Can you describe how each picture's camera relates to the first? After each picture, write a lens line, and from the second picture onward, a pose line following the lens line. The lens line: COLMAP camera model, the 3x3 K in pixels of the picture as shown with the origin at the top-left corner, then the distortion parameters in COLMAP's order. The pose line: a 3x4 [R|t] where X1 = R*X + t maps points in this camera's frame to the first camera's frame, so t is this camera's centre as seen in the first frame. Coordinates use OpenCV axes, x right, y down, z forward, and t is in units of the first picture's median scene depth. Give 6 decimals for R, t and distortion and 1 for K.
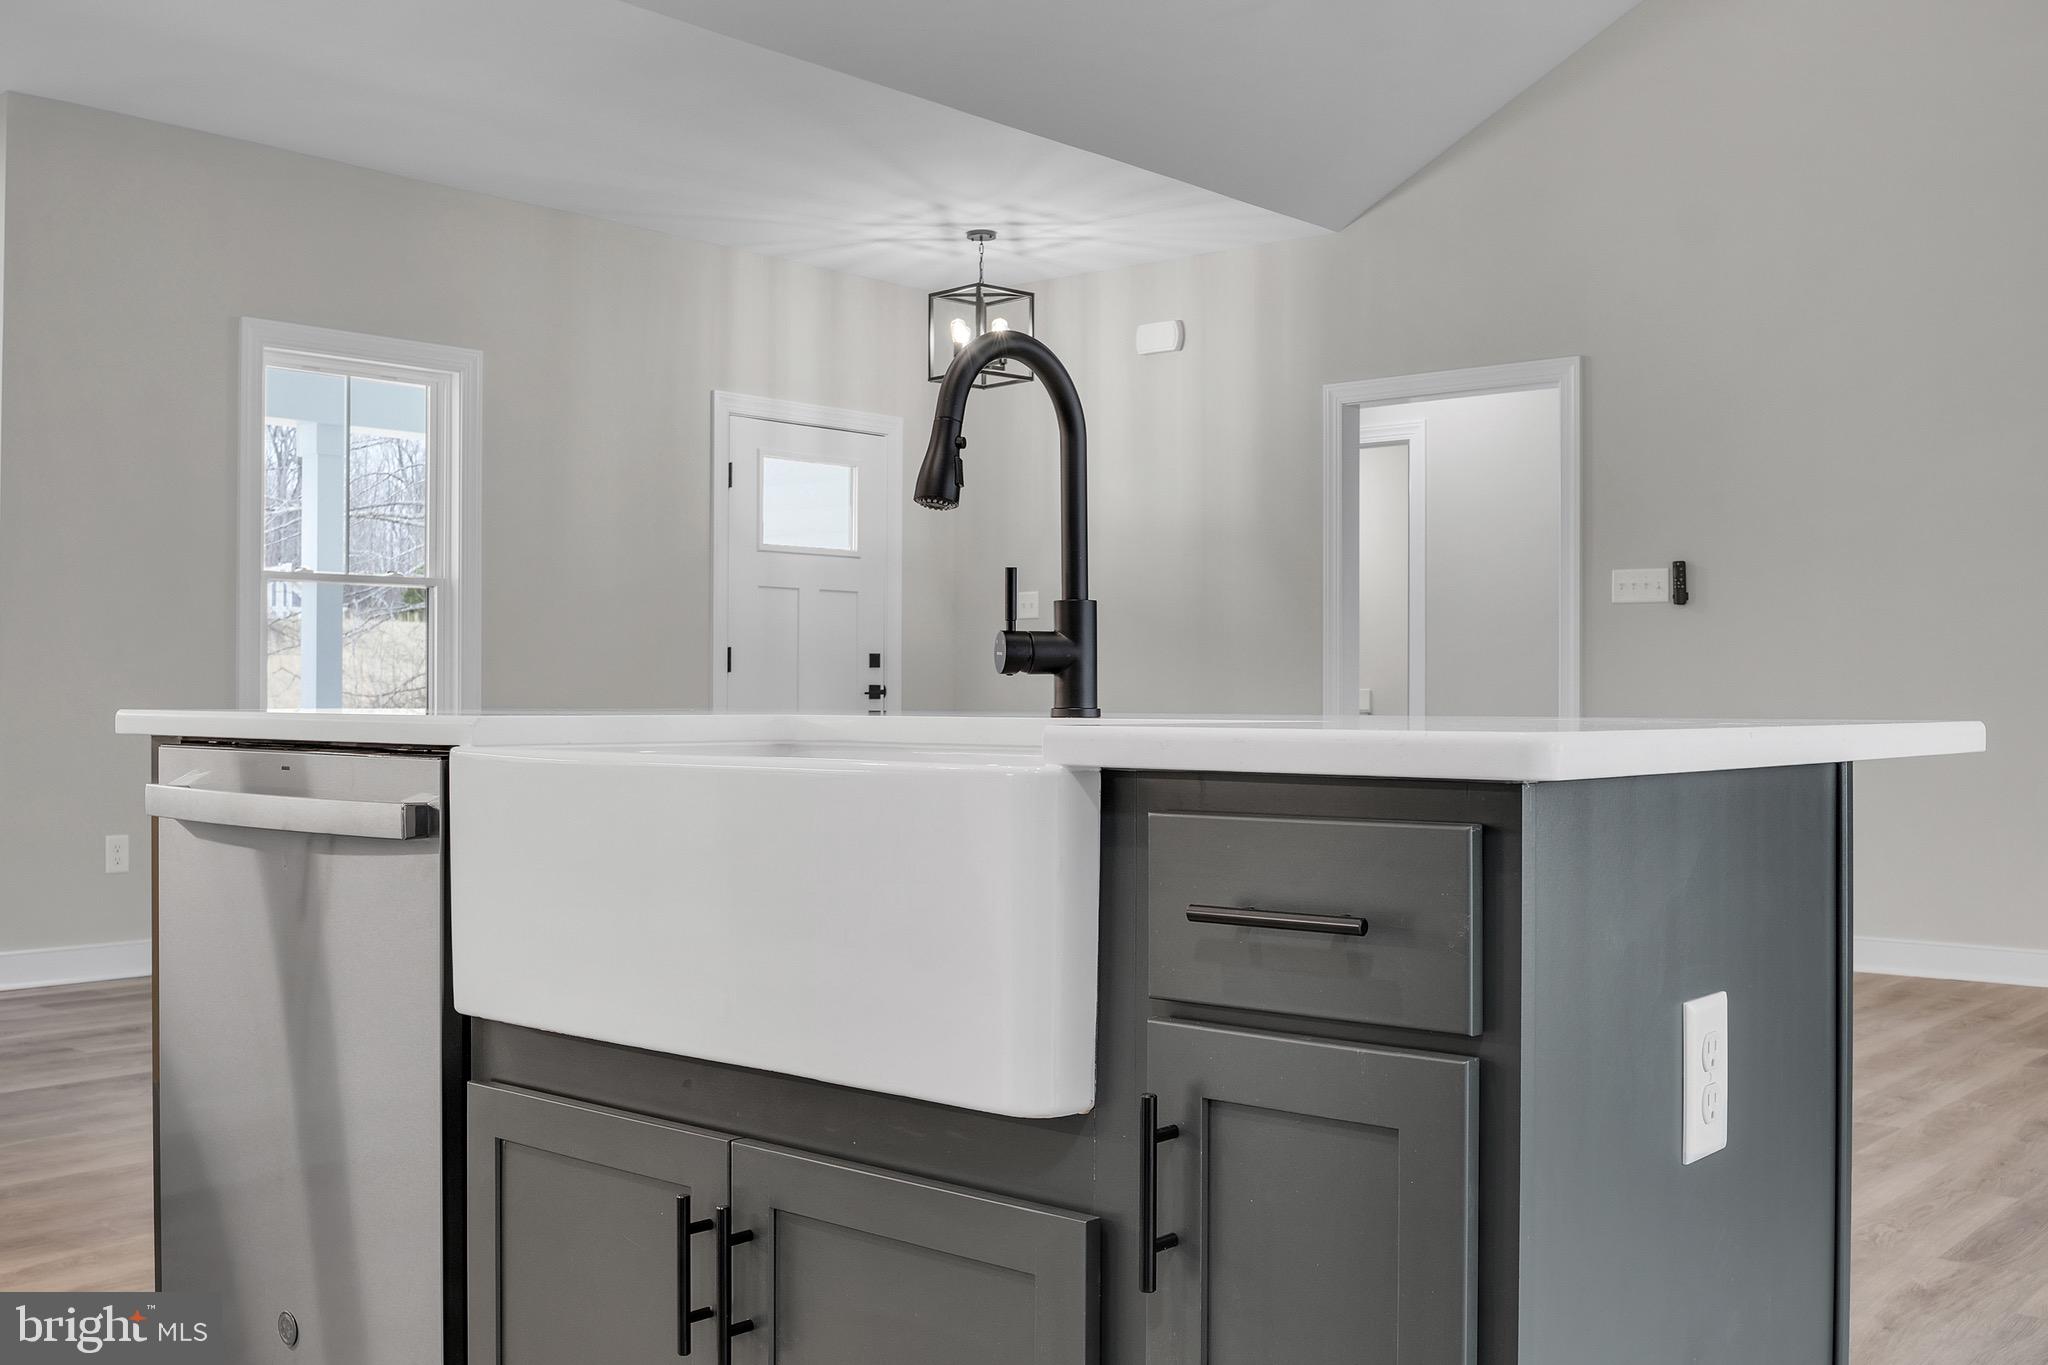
lens RADIAL K [[1988.0, 0, 1024.0], [0, 1988.0, 682.5], [0, 0, 1]] dist [-0.006504, -0.001922]
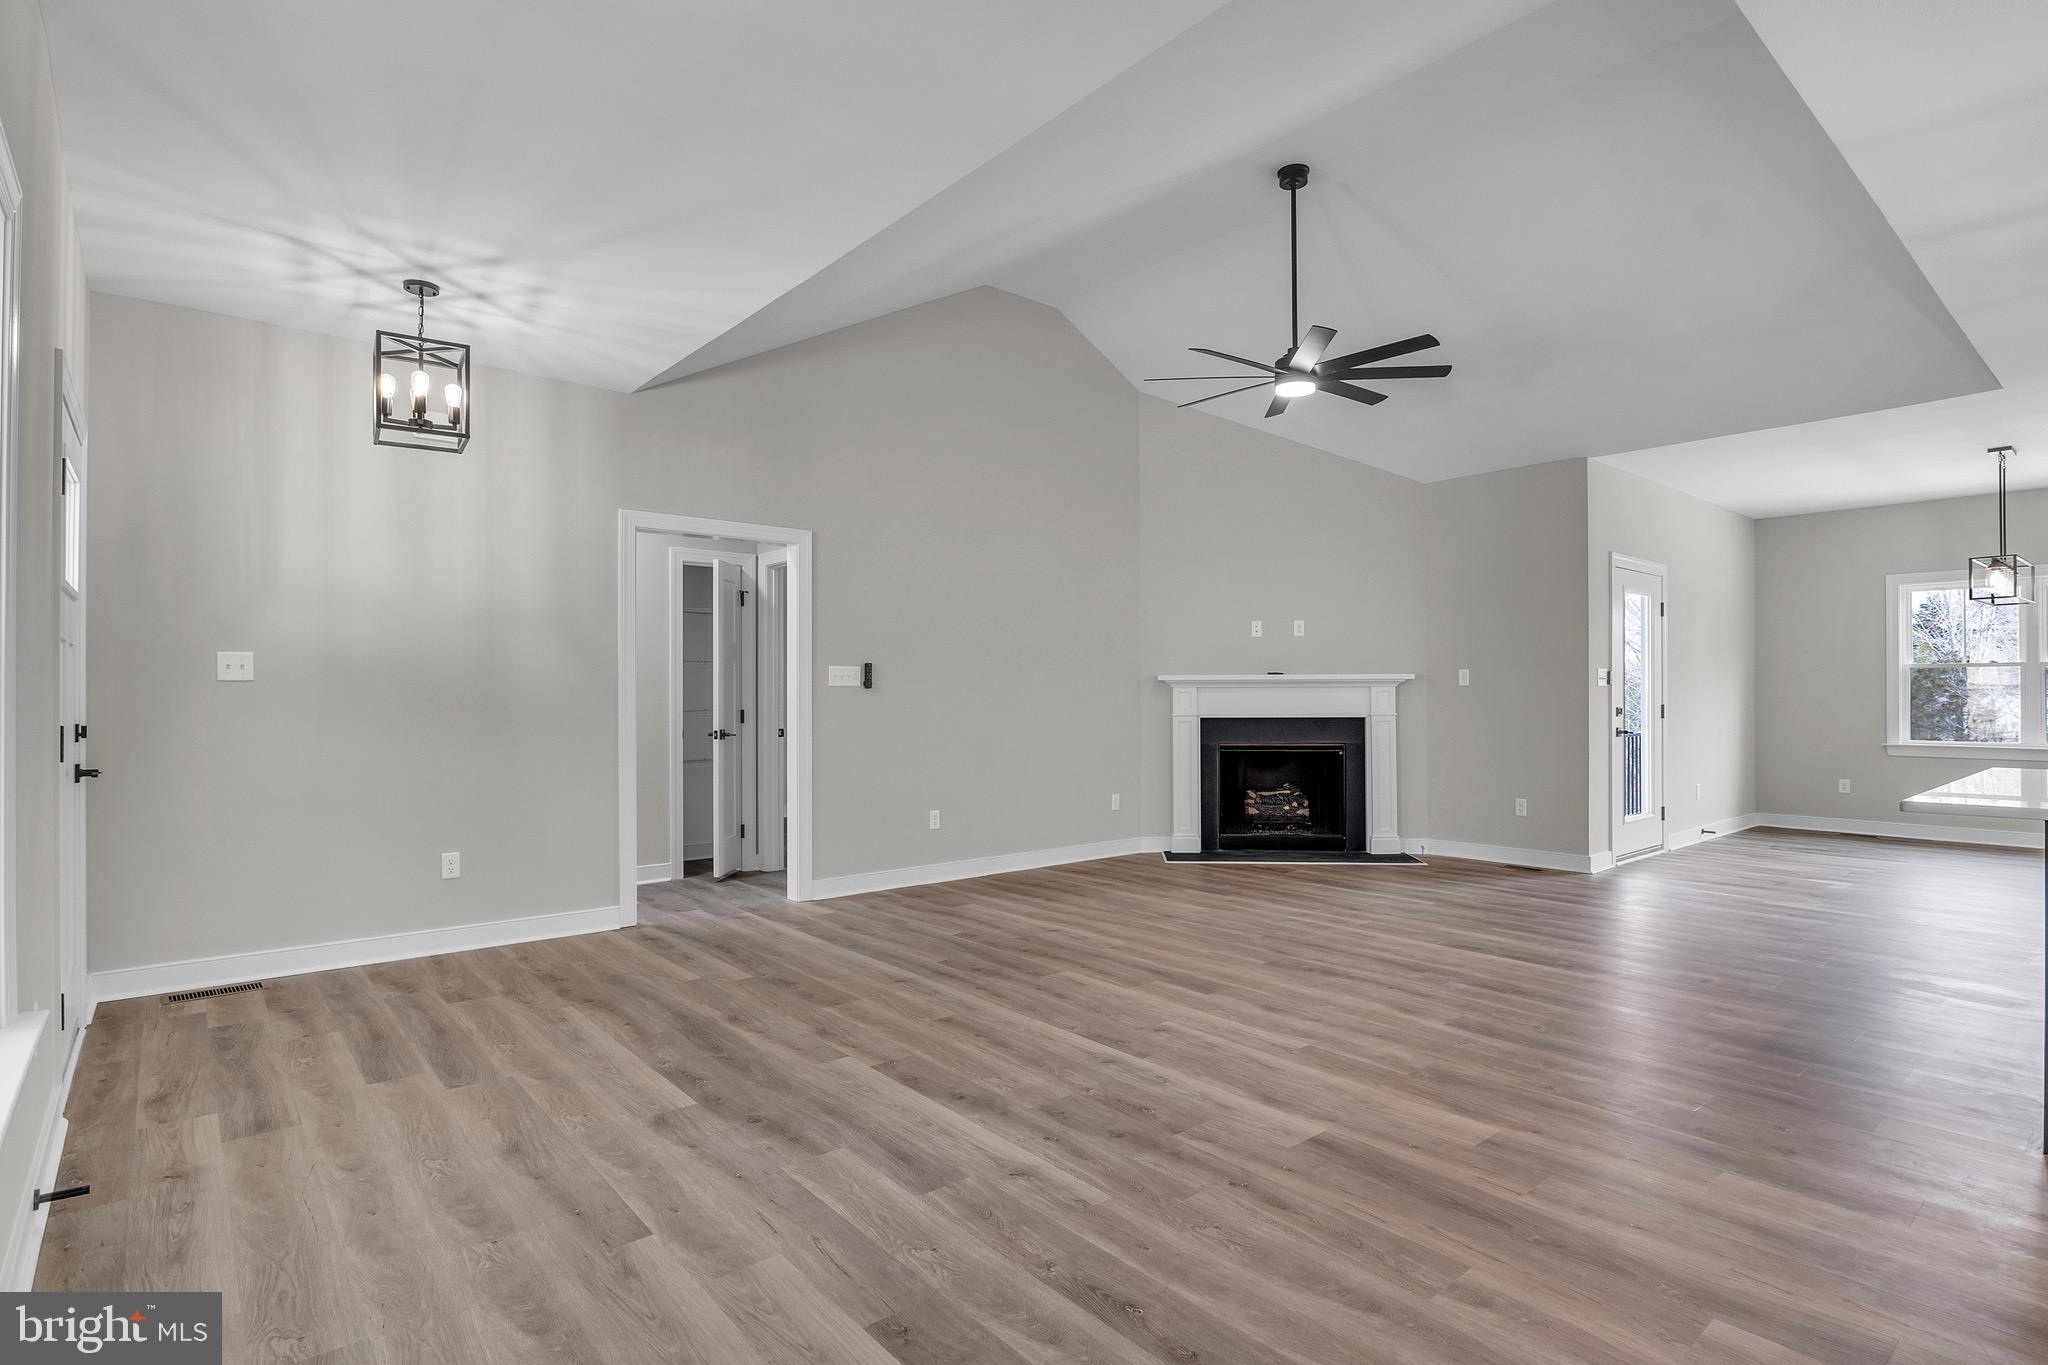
lens RADIAL K [[1018.0, 0, 1029.2], [0, 1018.0, 687.2], [0, 0, 1]] dist [-0.006176, -0.001400]
pose [[0.149514, 0.000718, 0.988759, -0.512482], [-0.001252, 0.999999, -0.000536, -0.039551], [-0.988759, -0.001158, 0.149515, 0.719853]]
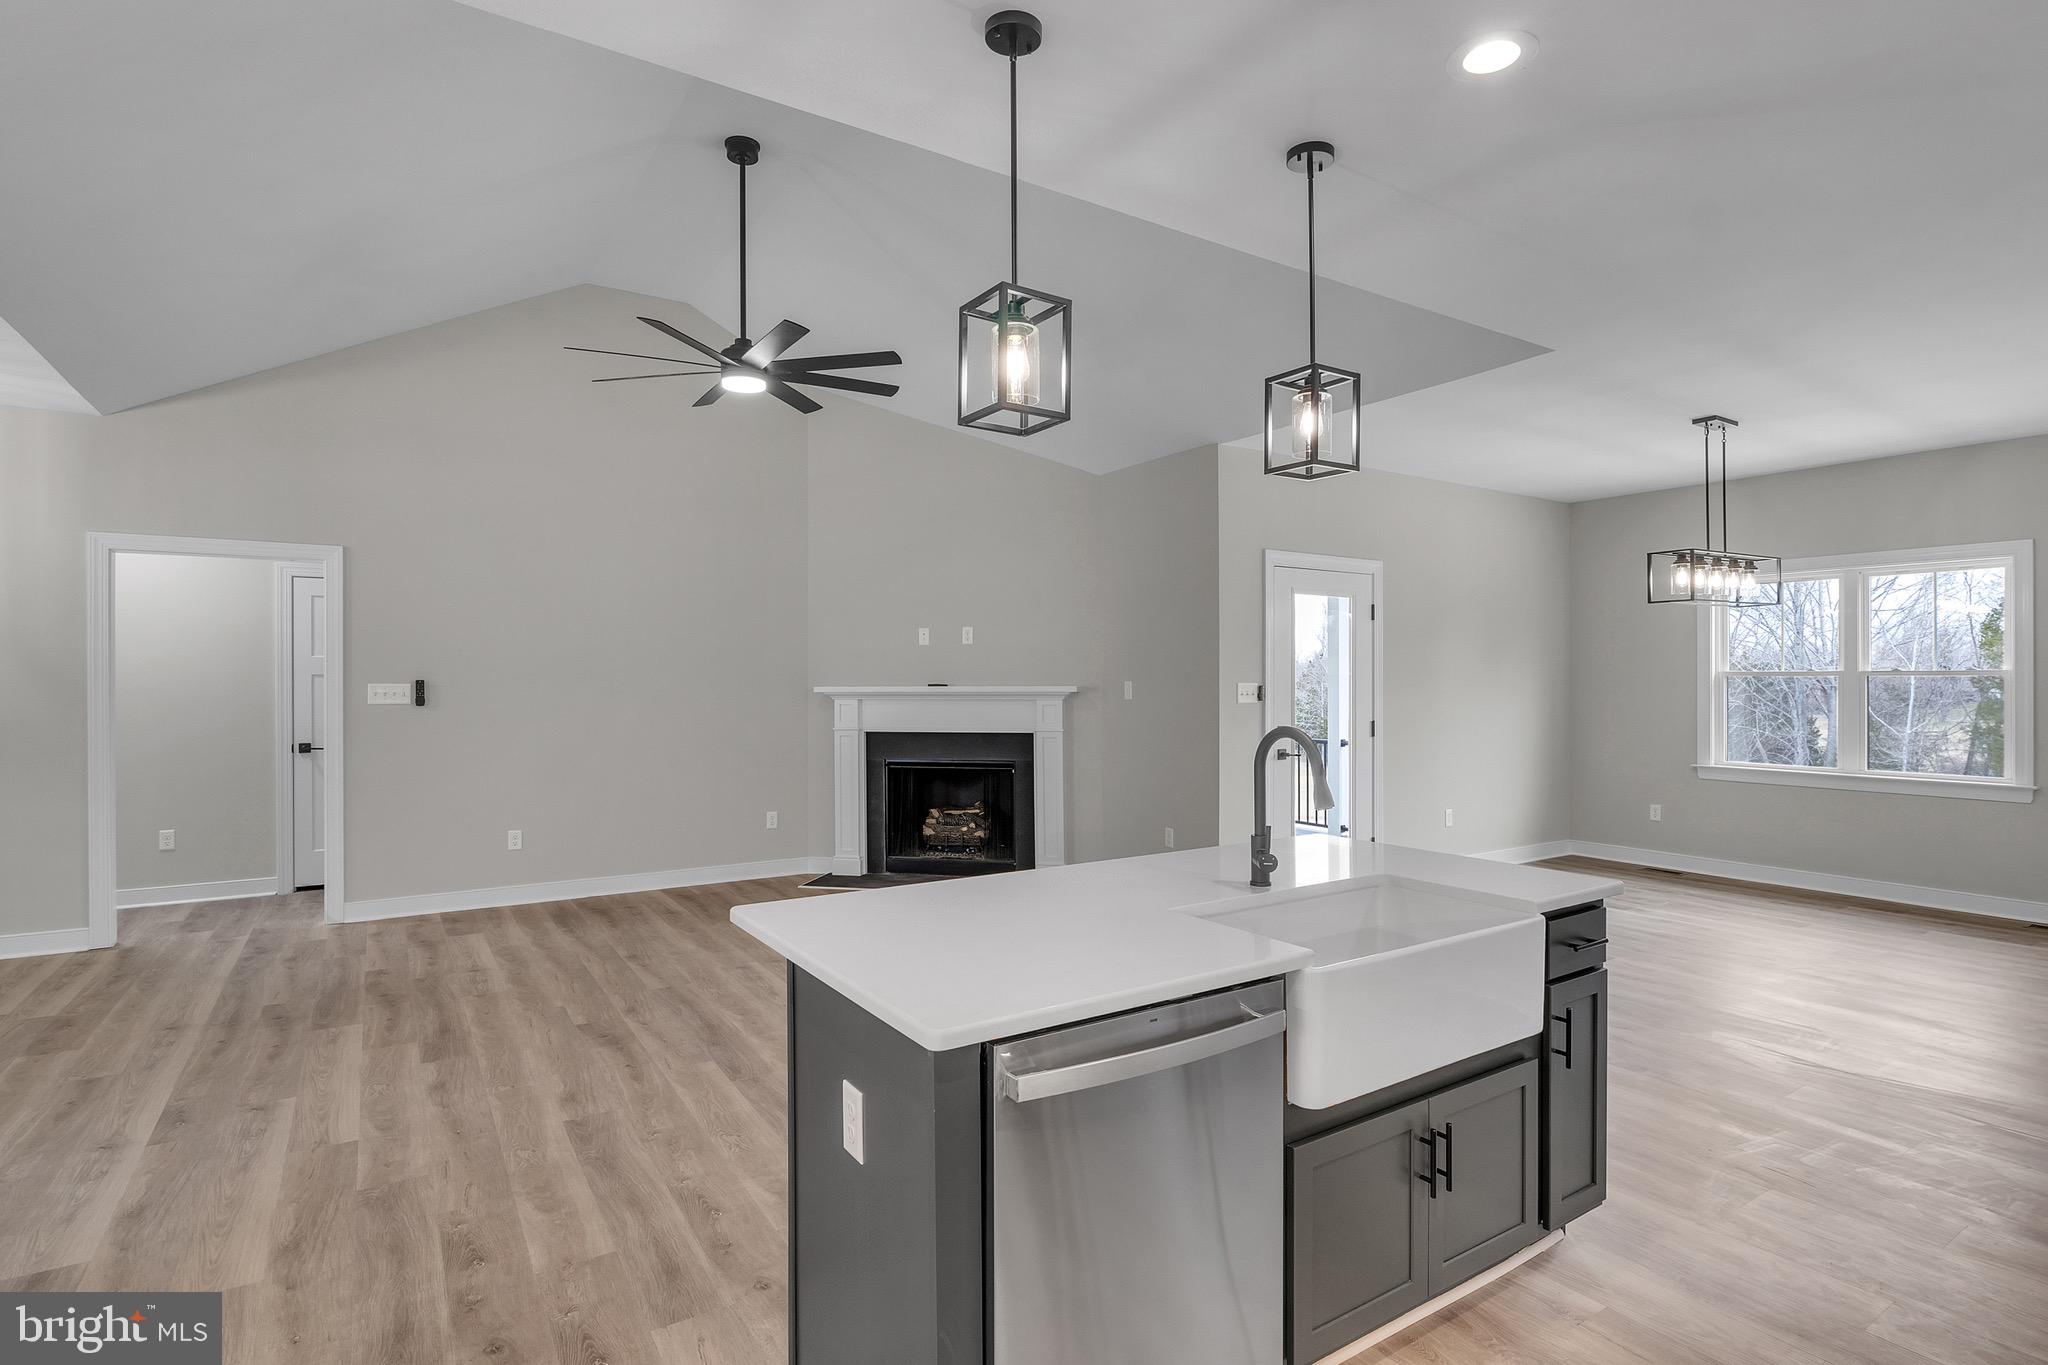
lens RADIAL K [[1013.8, 0, 1029.8], [0, 1013.8, 678.9], [0, 0, 1]] dist [-0.010243, -0.000663]
pose [[0.275352, -0.006630, 0.961321, -0.342015], [-0.000947, 0.999974, 0.007168, -0.067841], [-0.961343, -0.002884, 0.275338, 0.267138]]
